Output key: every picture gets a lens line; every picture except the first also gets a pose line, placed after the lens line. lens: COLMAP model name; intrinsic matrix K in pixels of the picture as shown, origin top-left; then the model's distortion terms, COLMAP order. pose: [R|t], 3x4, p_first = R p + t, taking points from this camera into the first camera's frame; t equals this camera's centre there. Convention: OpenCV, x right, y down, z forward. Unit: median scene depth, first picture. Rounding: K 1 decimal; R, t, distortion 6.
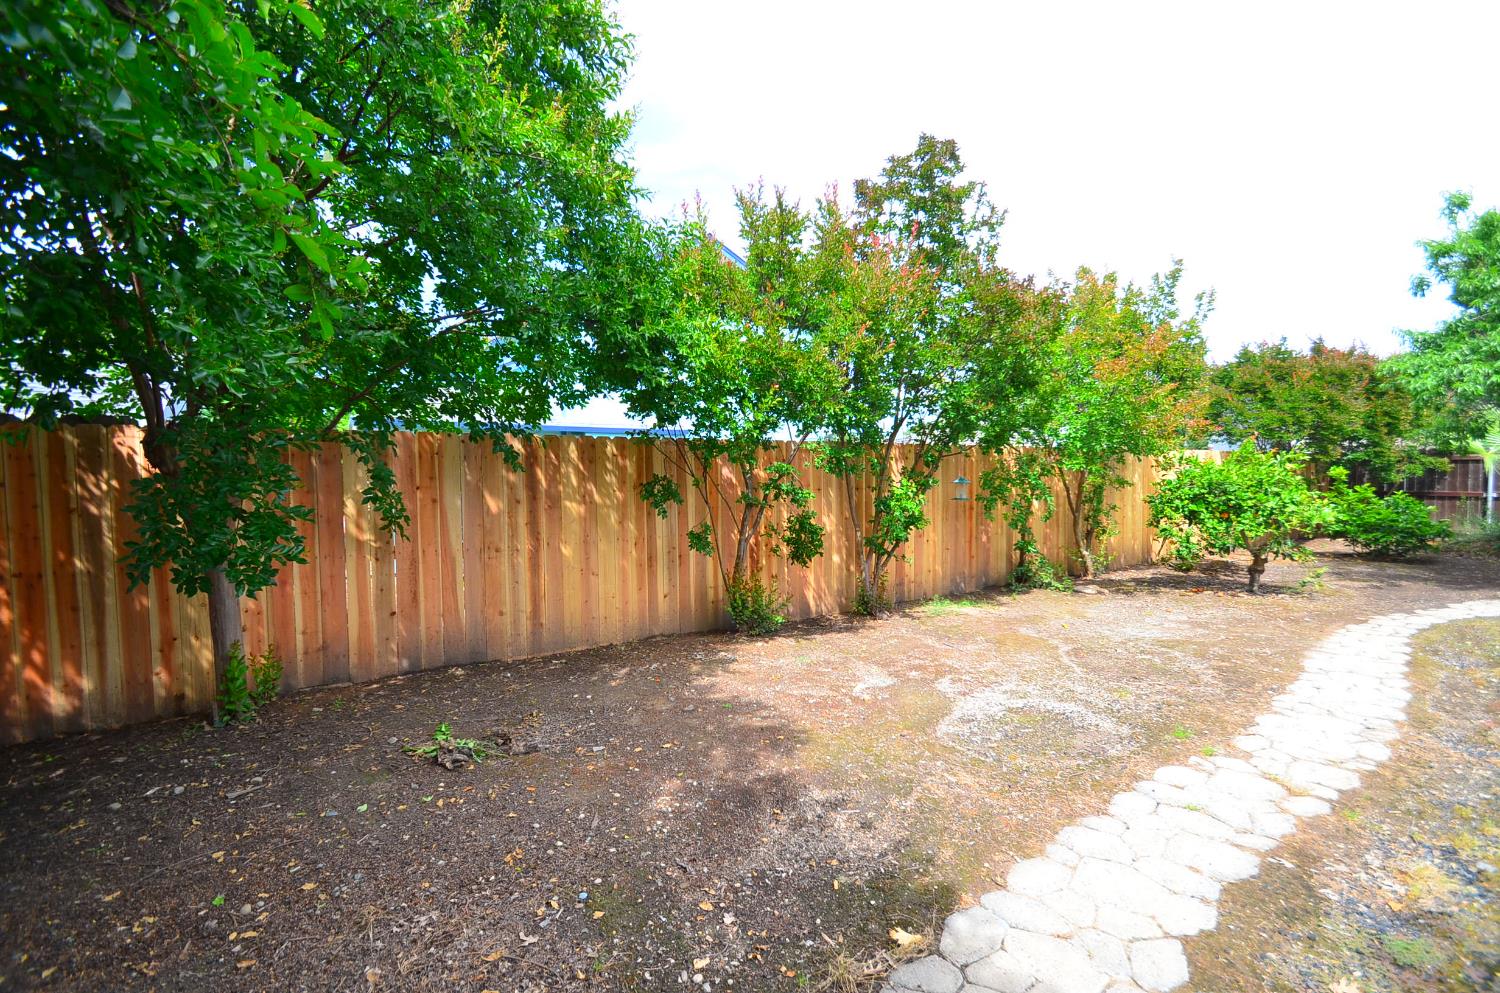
lens RADIAL K [[655.7, 0, 752.7], [0, 655.7, 510.3], [0, 0, 1]] dist [0.001223, -0.014723]
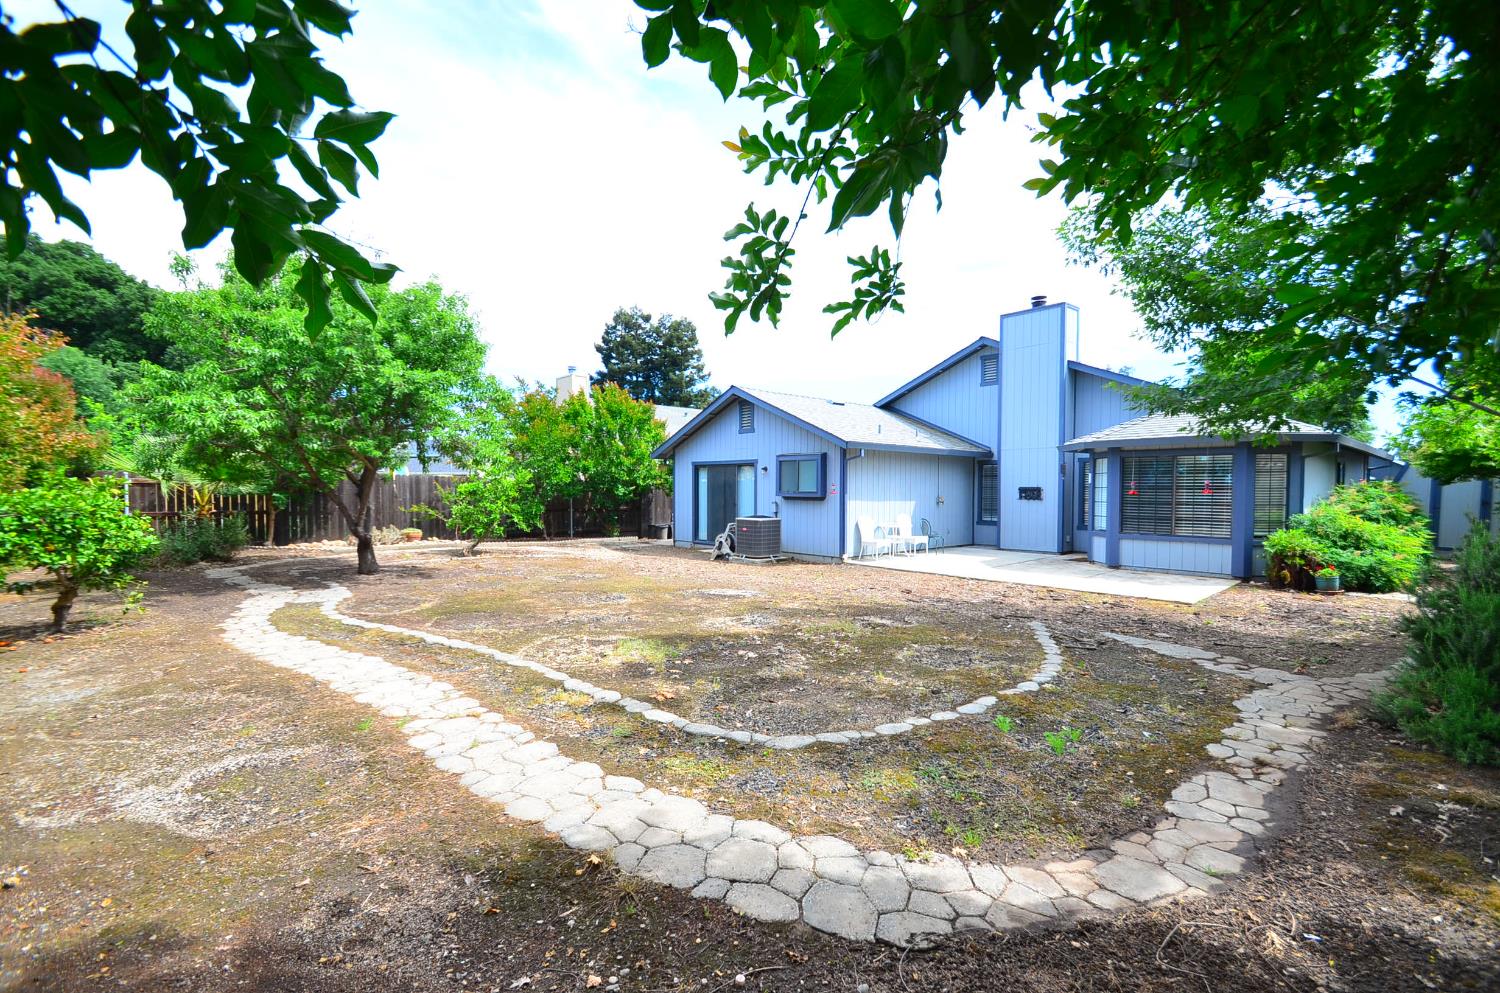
lens RADIAL K [[658.6, 0, 768.4], [0, 658.6, 506.1], [0, 0, 1]] dist [0.010183, -0.013930]
pose [[-0.208102, -0.014729, 0.977996, -0.380638], [0.049197, 0.998463, 0.025505, -0.027110], [-0.976869, 0.053422, -0.207057, 0.300003]]
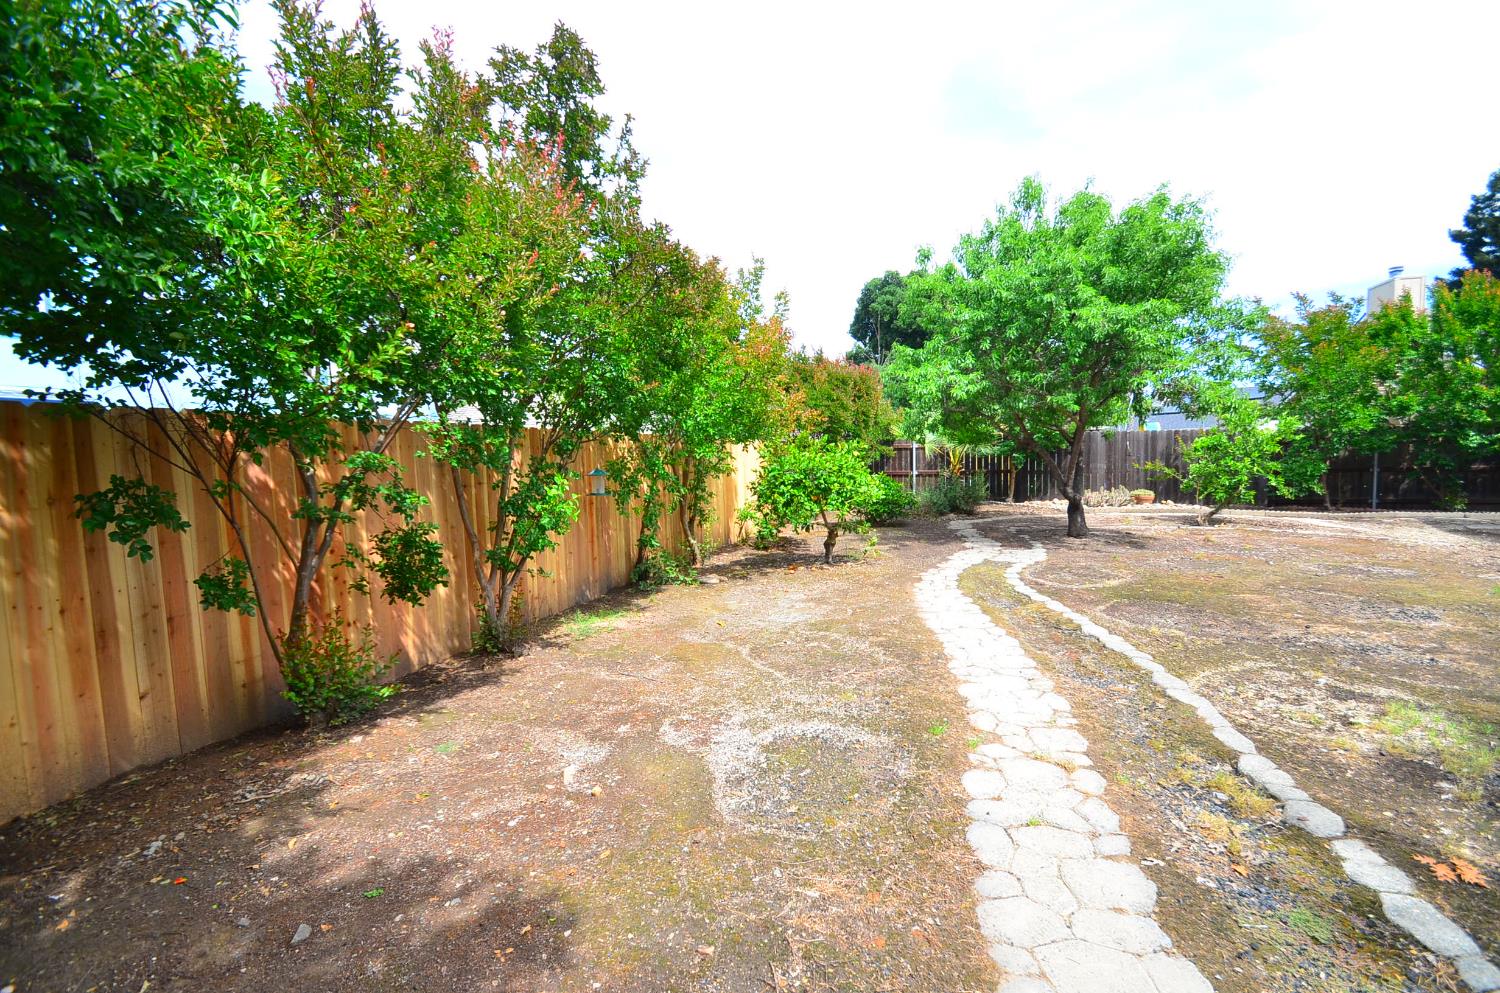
lens RADIAL K [[658.6, 0, 768.4], [0, 658.6, 506.1], [0, 0, 1]] dist [0.010183, -0.013930]
pose [[0.750847, -0.056734, 0.658035, -0.092962], [0.049997, 0.998328, 0.029025, -0.018351], [-0.658581, 0.011107, 0.752428, 0.247052]]
